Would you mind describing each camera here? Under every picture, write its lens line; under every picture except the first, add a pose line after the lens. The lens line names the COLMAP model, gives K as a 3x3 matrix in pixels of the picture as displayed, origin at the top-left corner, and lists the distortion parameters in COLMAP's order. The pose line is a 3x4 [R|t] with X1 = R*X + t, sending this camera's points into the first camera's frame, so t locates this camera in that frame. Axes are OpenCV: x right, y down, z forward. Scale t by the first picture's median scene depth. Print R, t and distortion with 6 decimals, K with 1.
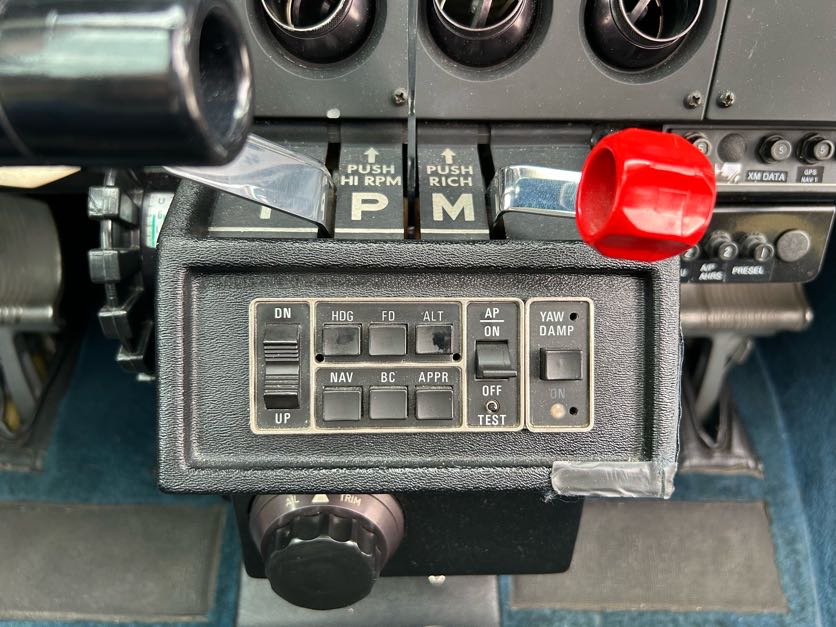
lens RADIAL K [[557.0, 0, 418.0], [0, 557.0, 313.5], [0, 0, 1]] dist [0.032367, -0.007156]
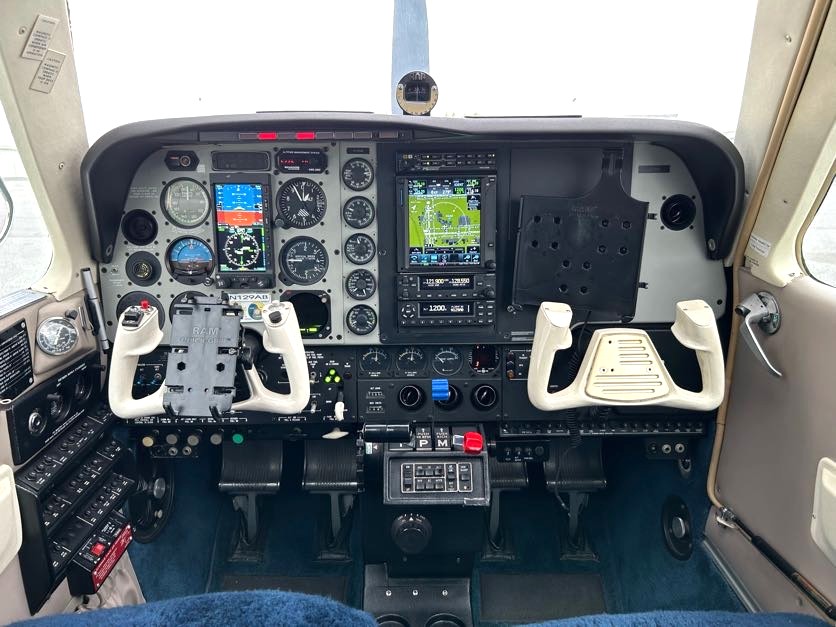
lens RADIAL K [[557.0, 0, 418.0], [0, 557.0, 313.5], [0, 0, 1]] dist [0.032367, -0.007156]
pose [[0.999628, -0.020261, -0.018233, -0.034609], [0.012575, 0.936294, -0.350991, 0.451668], [0.024183, 0.350632, 0.936201, -3.987440]]
